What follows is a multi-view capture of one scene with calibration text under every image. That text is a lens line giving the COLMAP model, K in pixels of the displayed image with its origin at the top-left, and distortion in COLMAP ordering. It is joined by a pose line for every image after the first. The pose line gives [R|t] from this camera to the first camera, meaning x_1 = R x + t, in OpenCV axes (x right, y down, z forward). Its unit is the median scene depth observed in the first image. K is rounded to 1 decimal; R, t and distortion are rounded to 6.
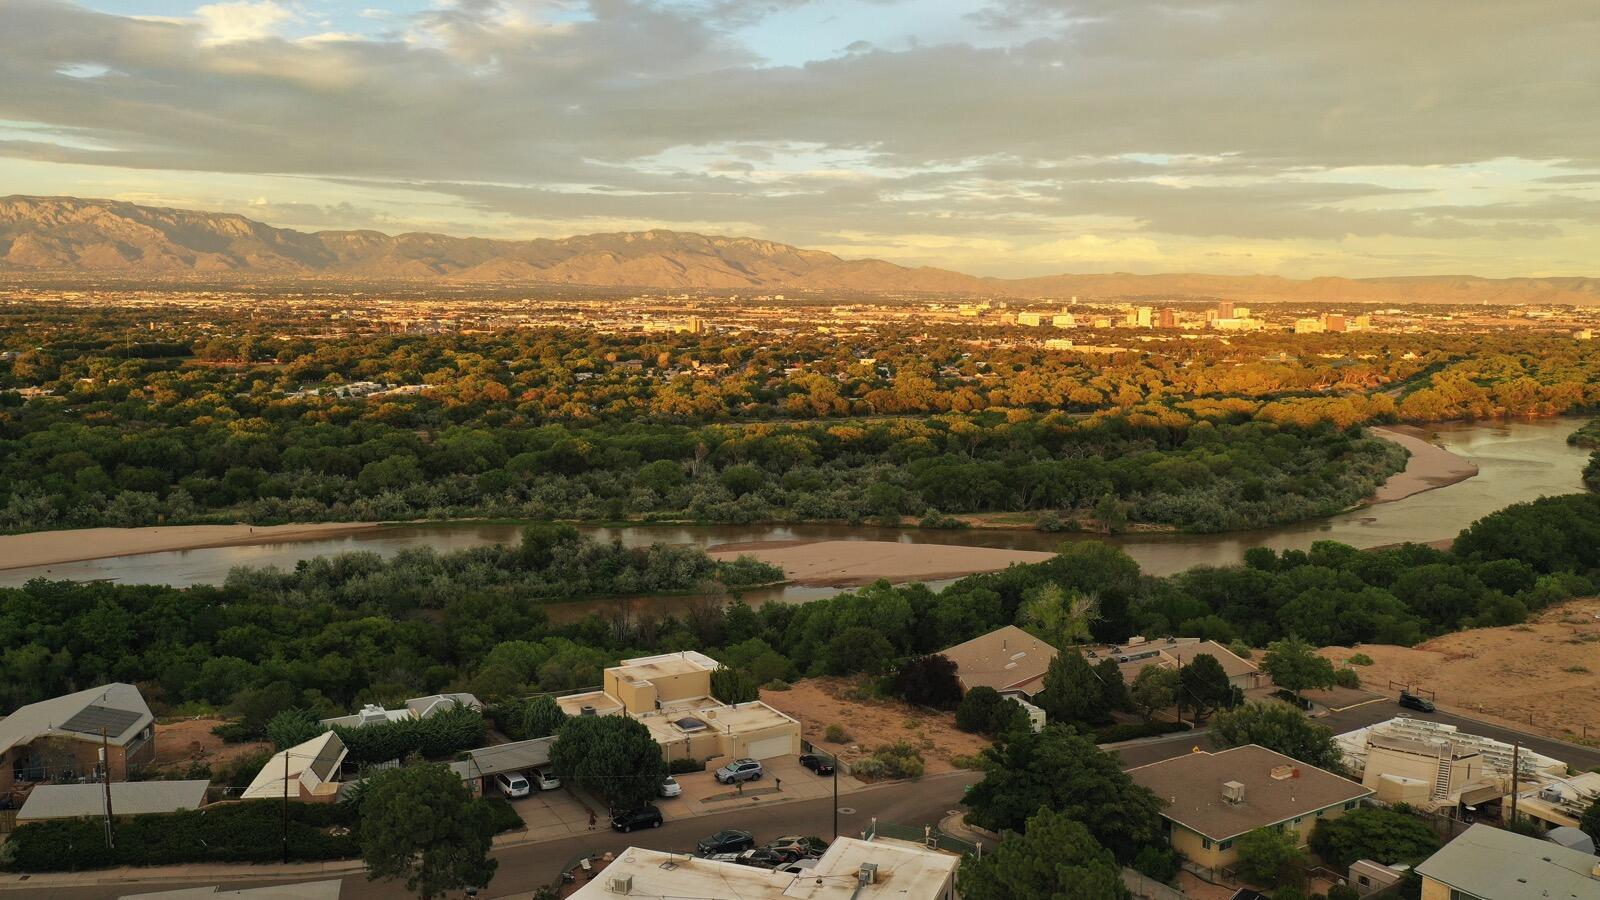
lens RADIAL K [[1260.4, 0, 798.2], [0, 1260.4, 455.4], [0, 0, 1]] dist [-0.001006, 0.007620]
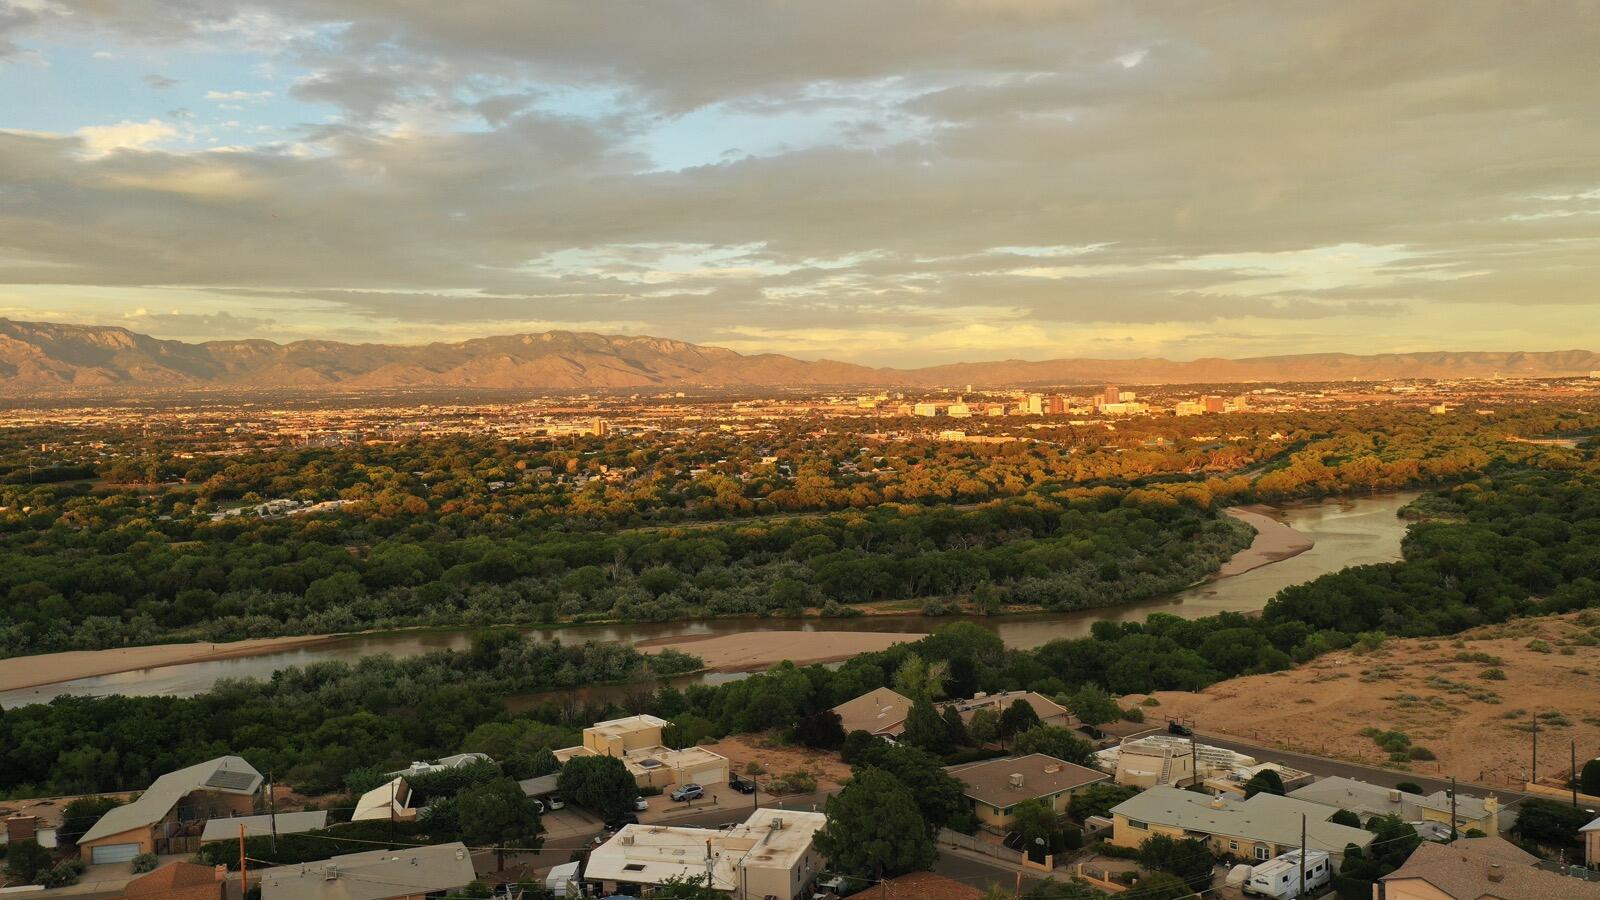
lens RADIAL K [[1261.1, 0, 797.9], [0, 1261.1, 455.8], [0, 0, 1]] dist [-0.000402, 0.008756]
pose [[0.996446, -0.034832, 0.076694, -0.002845], [0.040400, 0.996566, -0.072277, -0.003279], [-0.073913, 0.075119, 0.994432, -0.071090]]
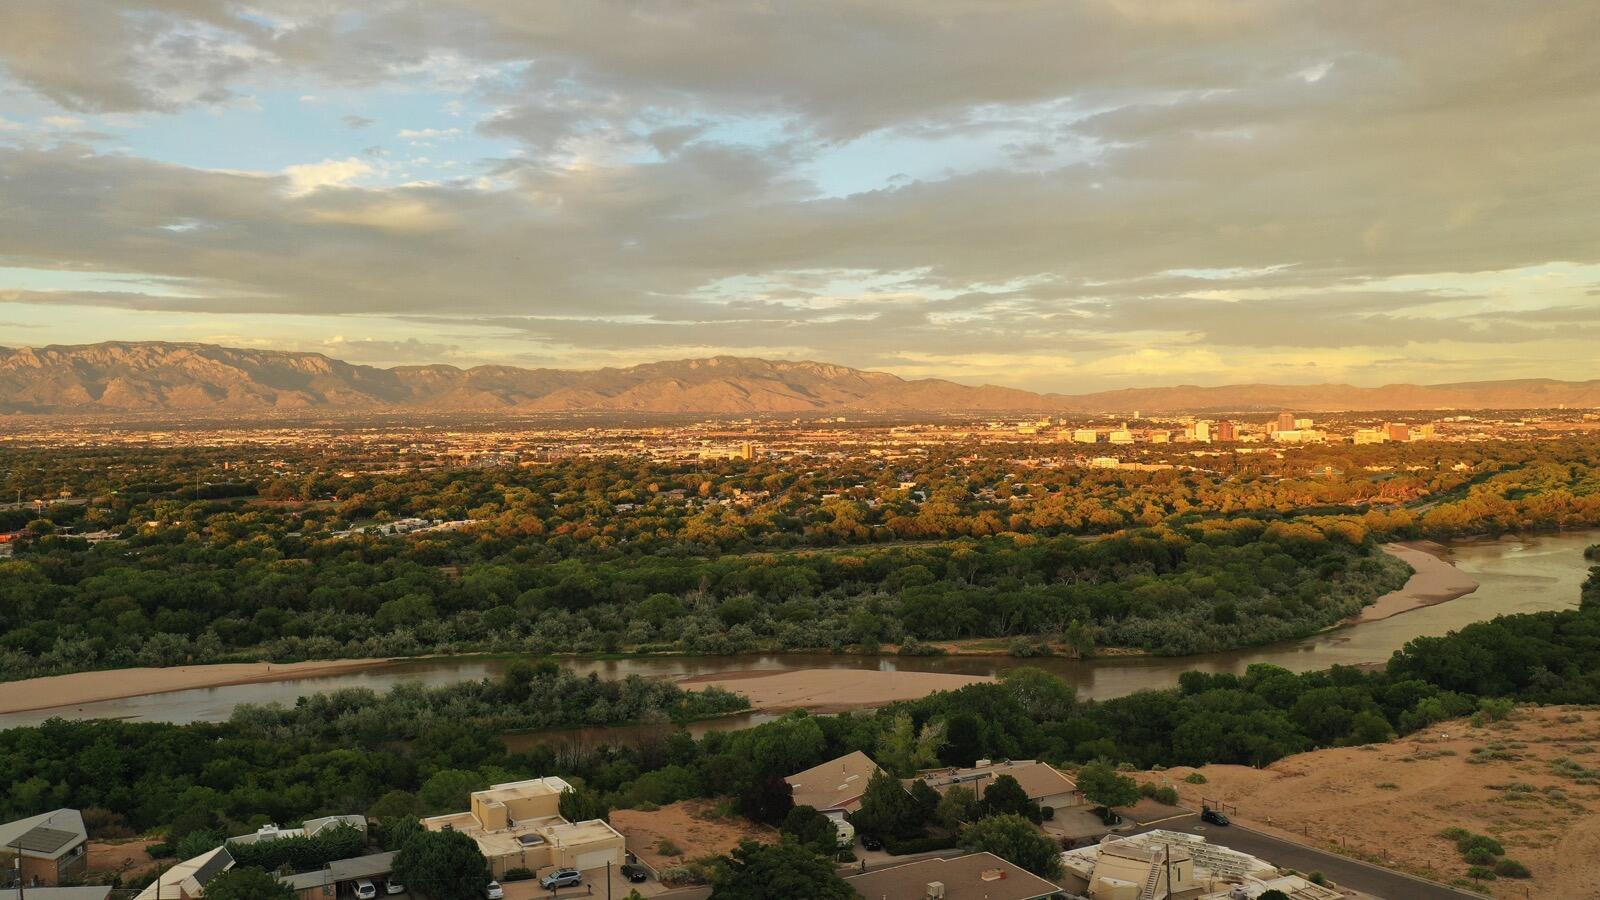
lens RADIAL K [[1261.1, 0, 797.9], [0, 1261.1, 455.8], [0, 0, 1]] dist [-0.000402, 0.008756]
pose [[0.998351, -0.024158, -0.052077, 0.038980], [0.019077, 0.995203, -0.095954, -0.004605], [0.054145, 0.094802, 0.994023, -0.033480]]
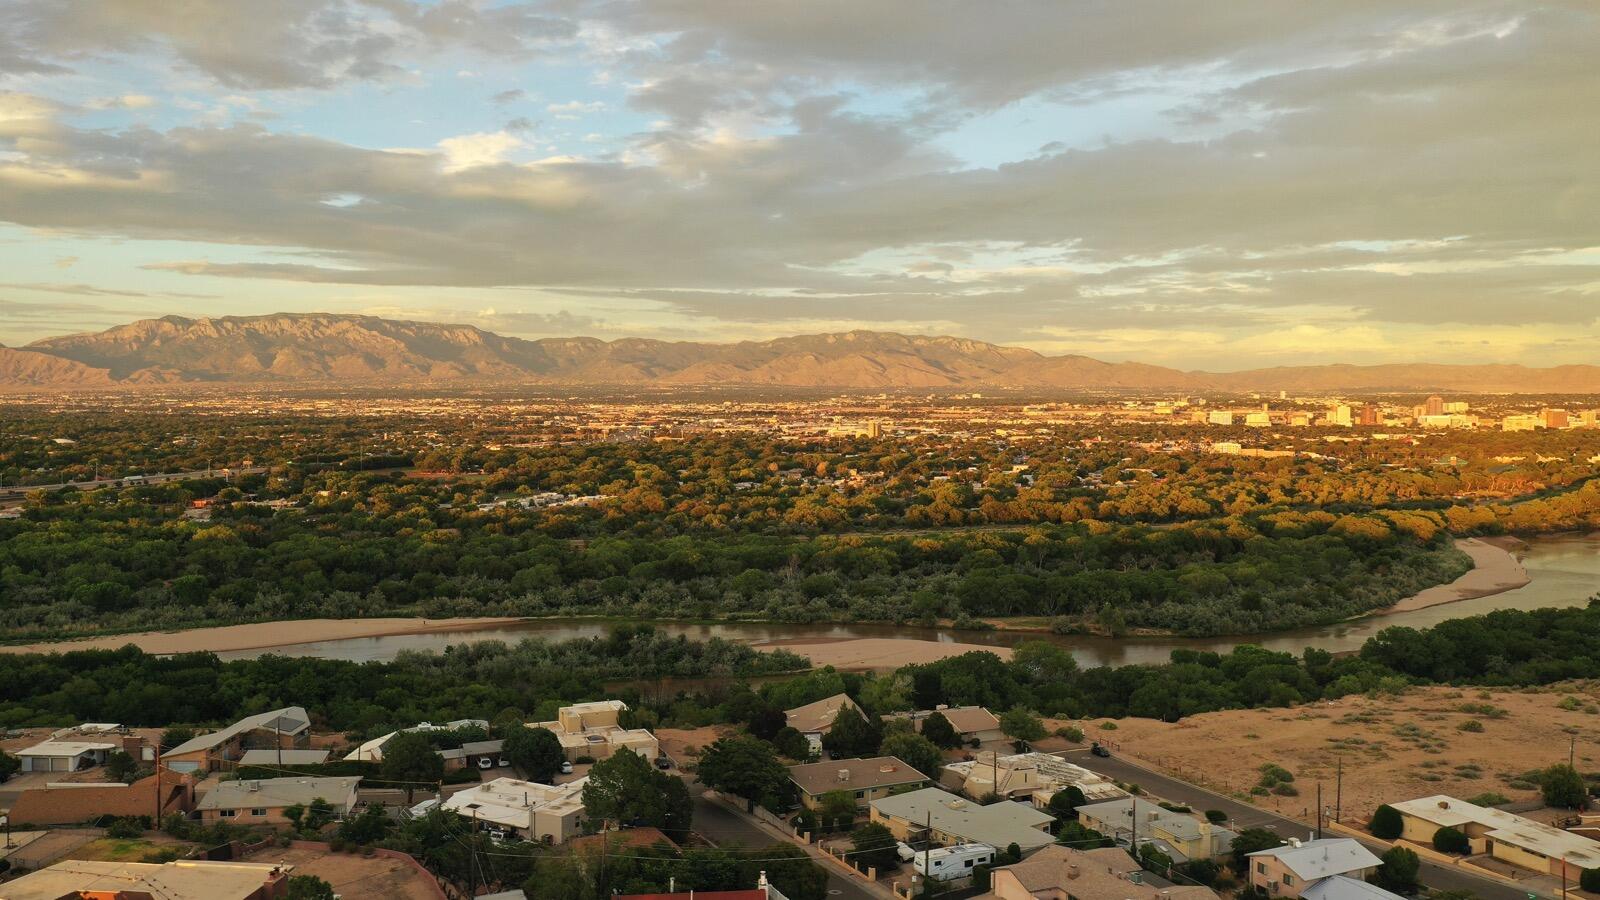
lens RADIAL K [[1260.1, 0, 798.7], [0, 1260.1, 454.7], [0, 0, 1]] dist [0.001177, 0.007324]
pose [[0.987226, -0.006103, -0.159209, 0.078146], [-0.006234, 0.997021, -0.076873, -0.007984], [0.159204, 0.076884, 0.984247, -0.117313]]
